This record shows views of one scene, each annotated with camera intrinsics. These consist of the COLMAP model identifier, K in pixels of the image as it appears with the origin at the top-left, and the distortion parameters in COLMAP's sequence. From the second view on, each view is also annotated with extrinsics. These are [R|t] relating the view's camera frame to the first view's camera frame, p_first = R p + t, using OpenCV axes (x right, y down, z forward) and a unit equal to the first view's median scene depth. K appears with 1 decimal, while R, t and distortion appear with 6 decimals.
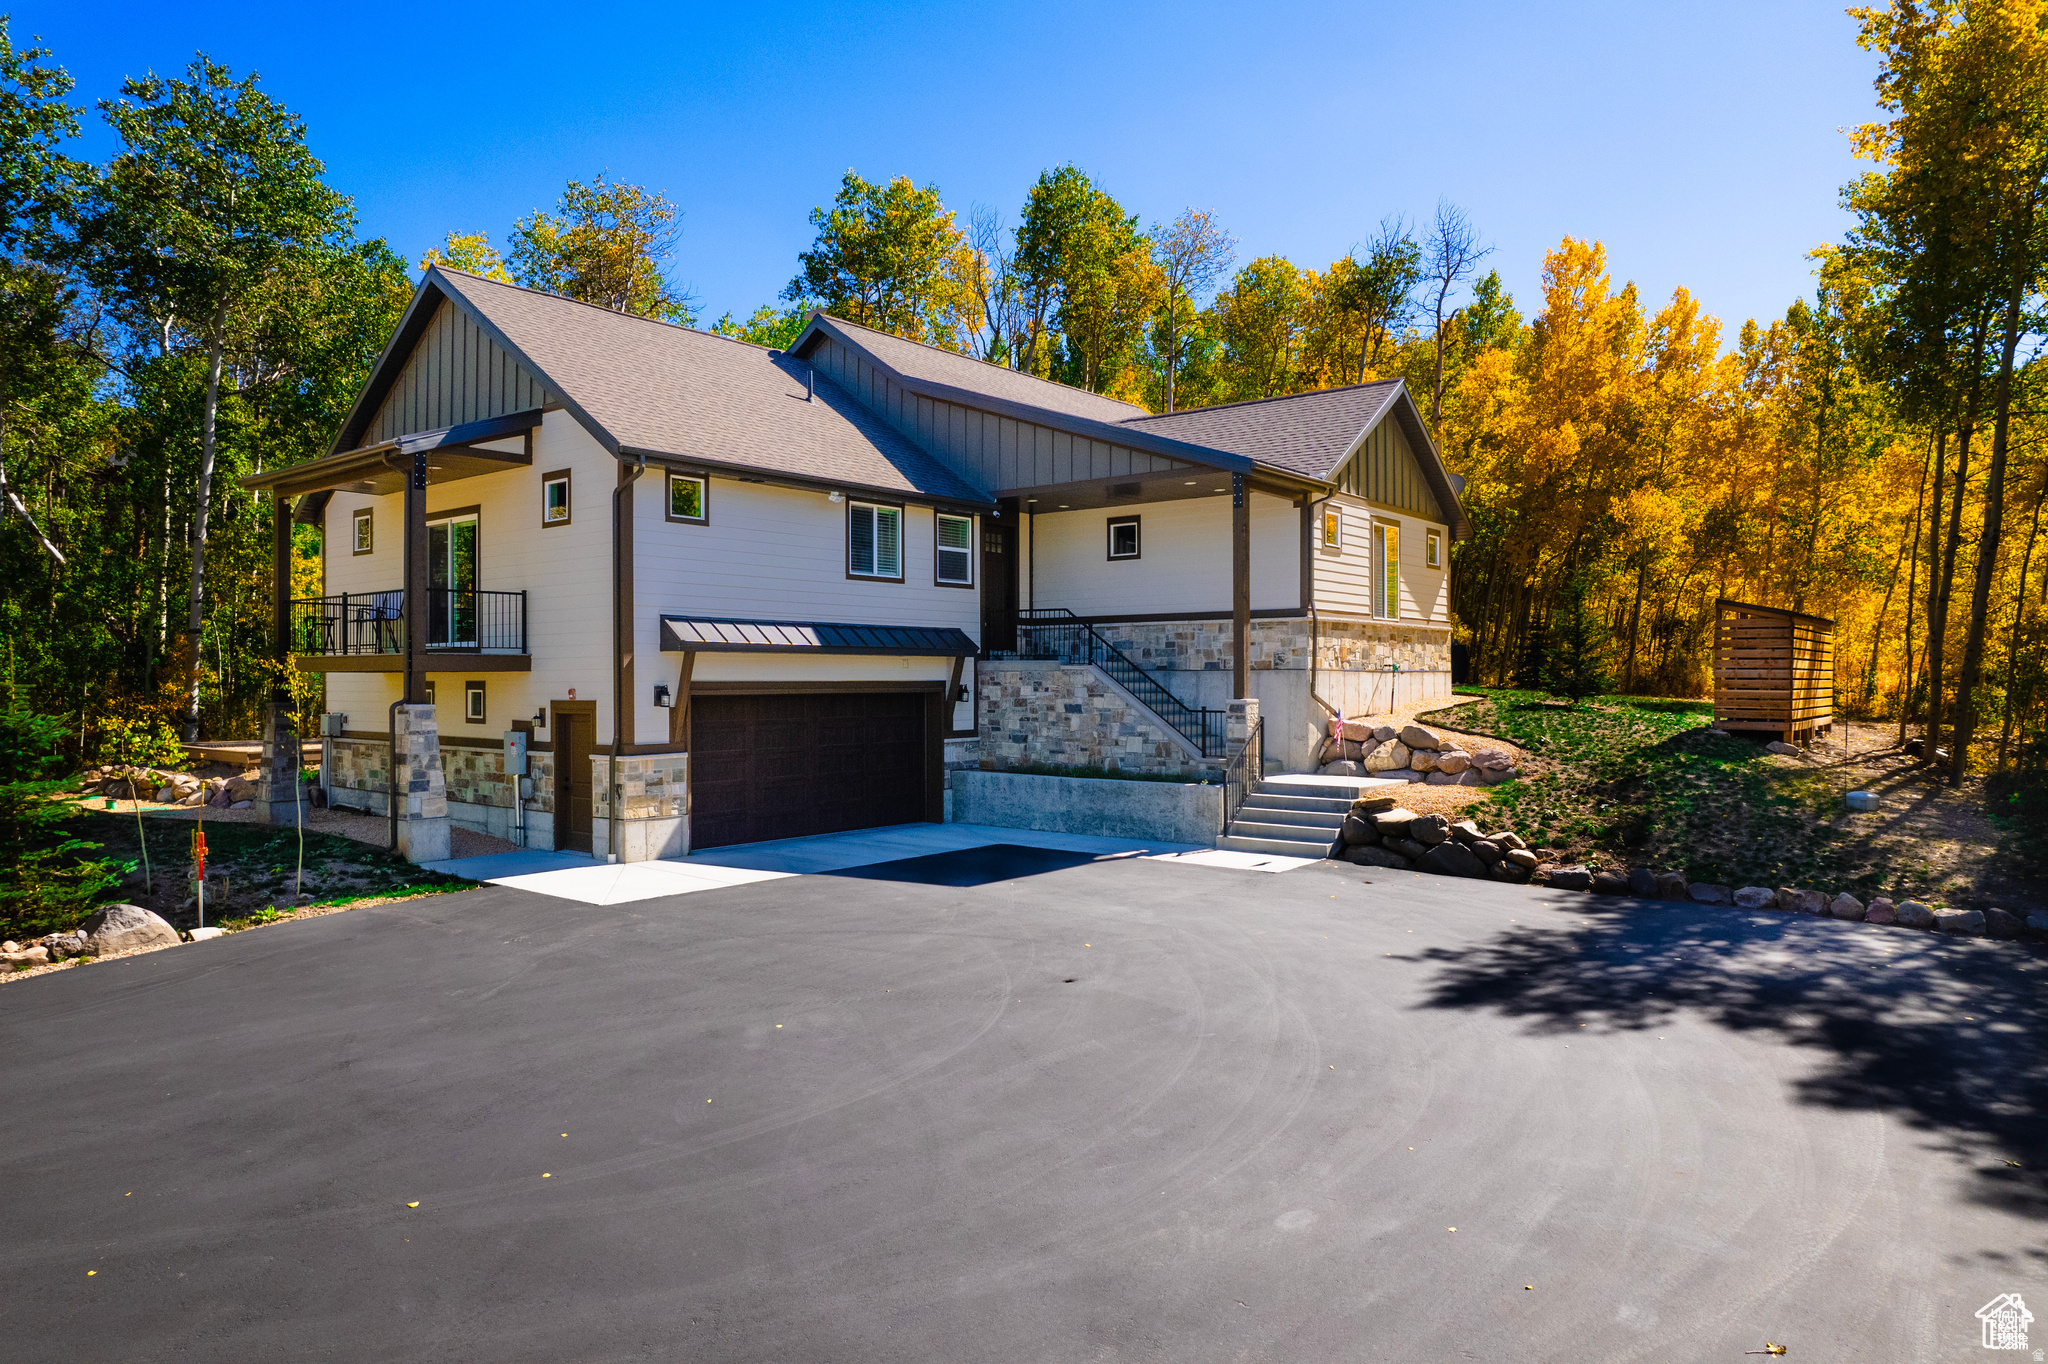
lens RADIAL K [[1322.2, 0, 1024.0], [0, 1322.2, 682.0], [0, 0, 1]] dist [-0.030884, 0.000539]
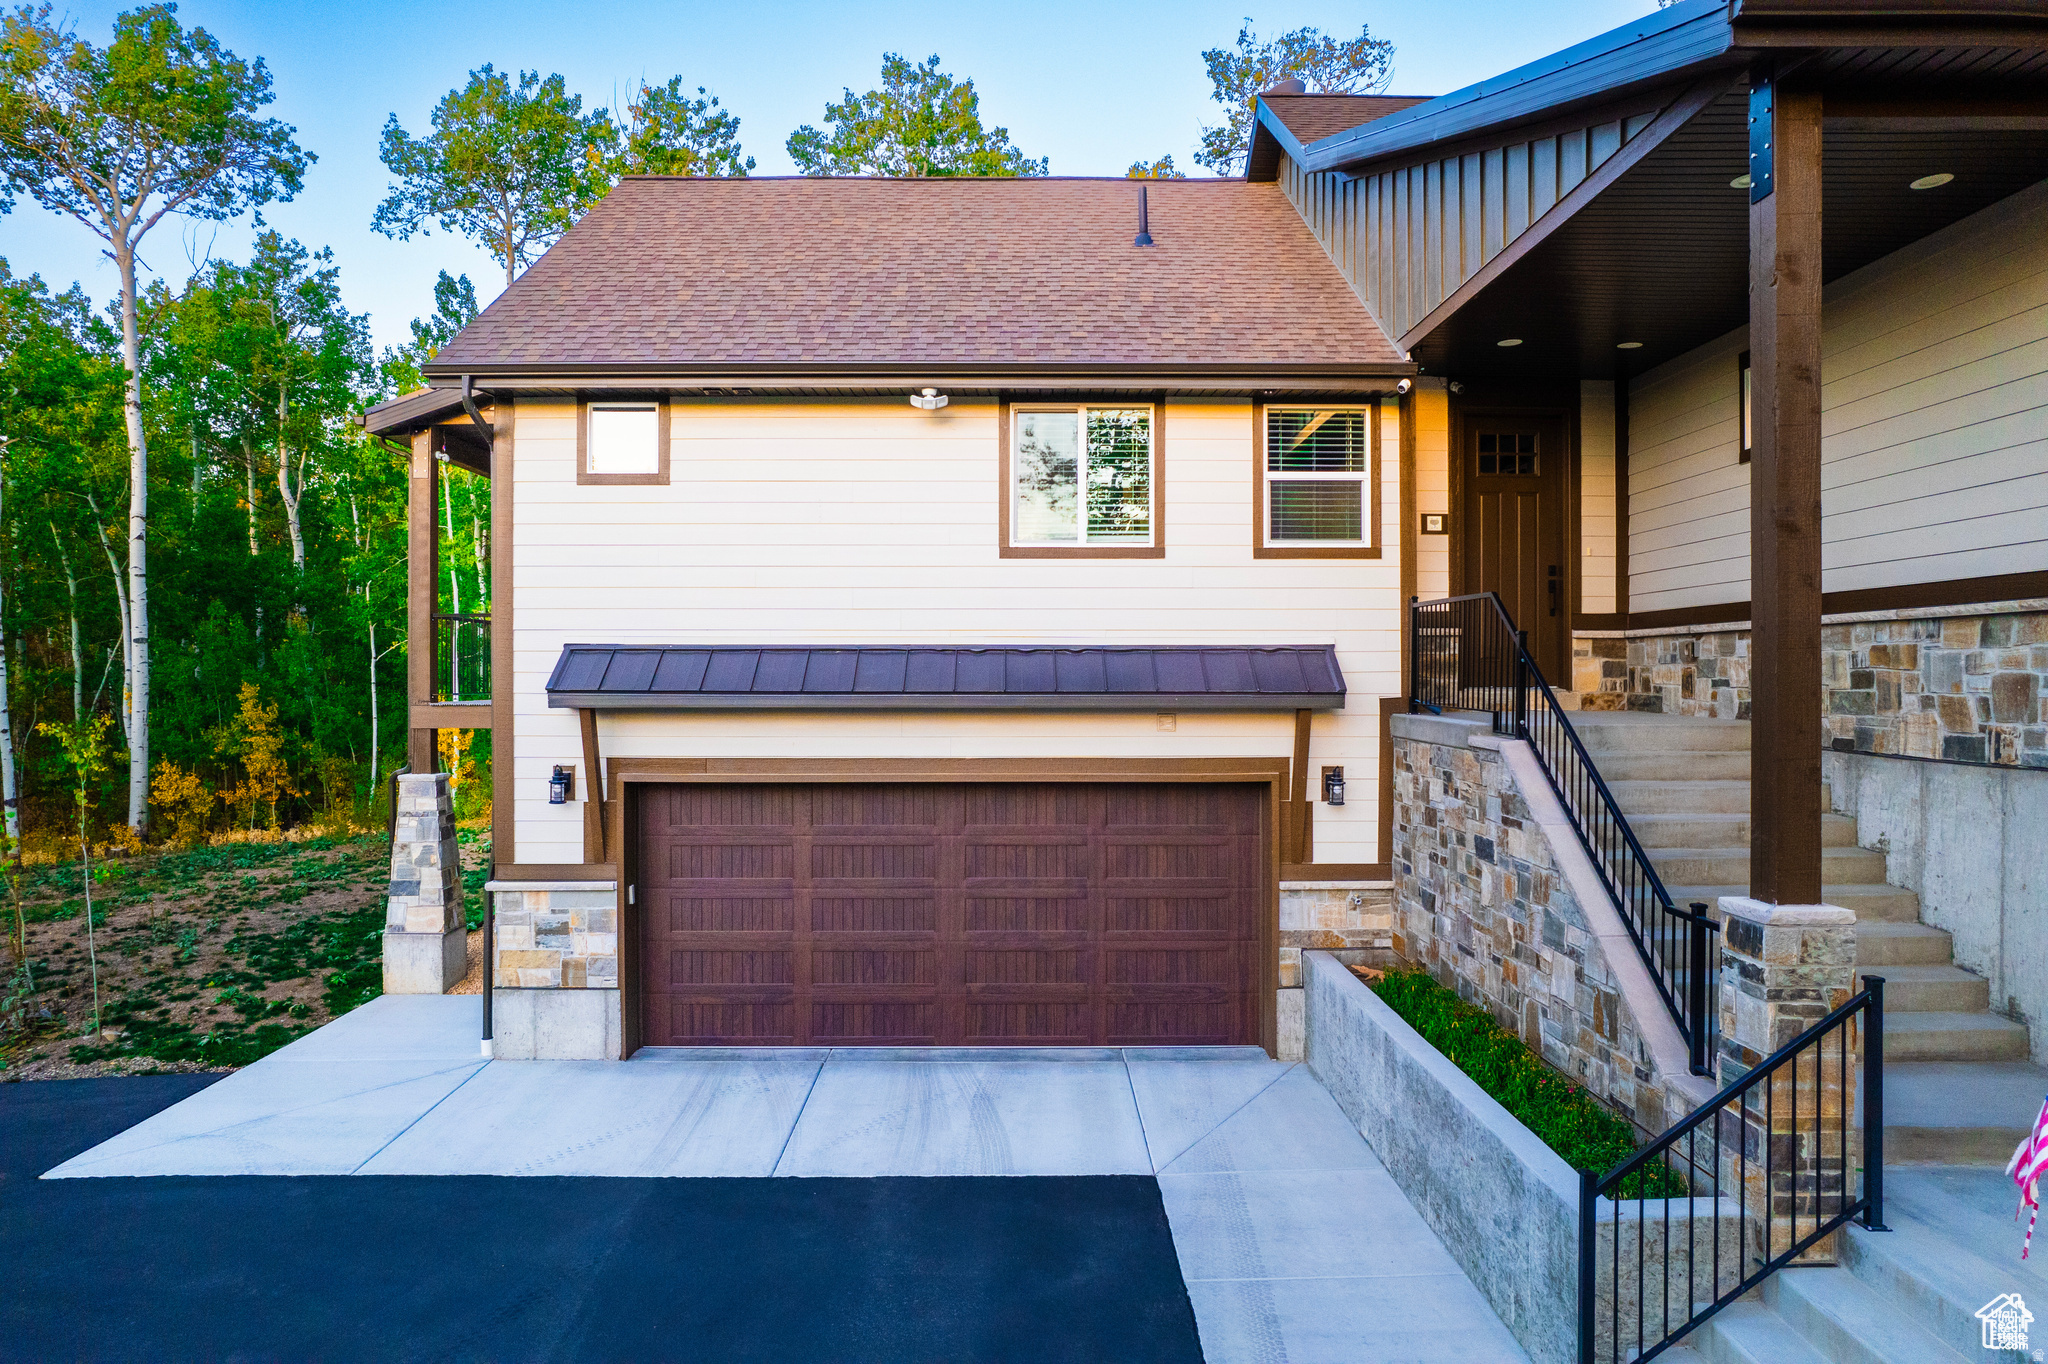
lens RADIAL K [[1322.2, 0, 1024.0], [0, 1322.2, 682.0], [0, 0, 1]] dist [-0.030884, 0.000539]
pose [[0.638223, 0.004837, -0.769837, 0.241032], [-0.002317, 0.999988, 0.004362, -0.029342], [0.769848, -0.001000, 0.638226, 0.625528]]
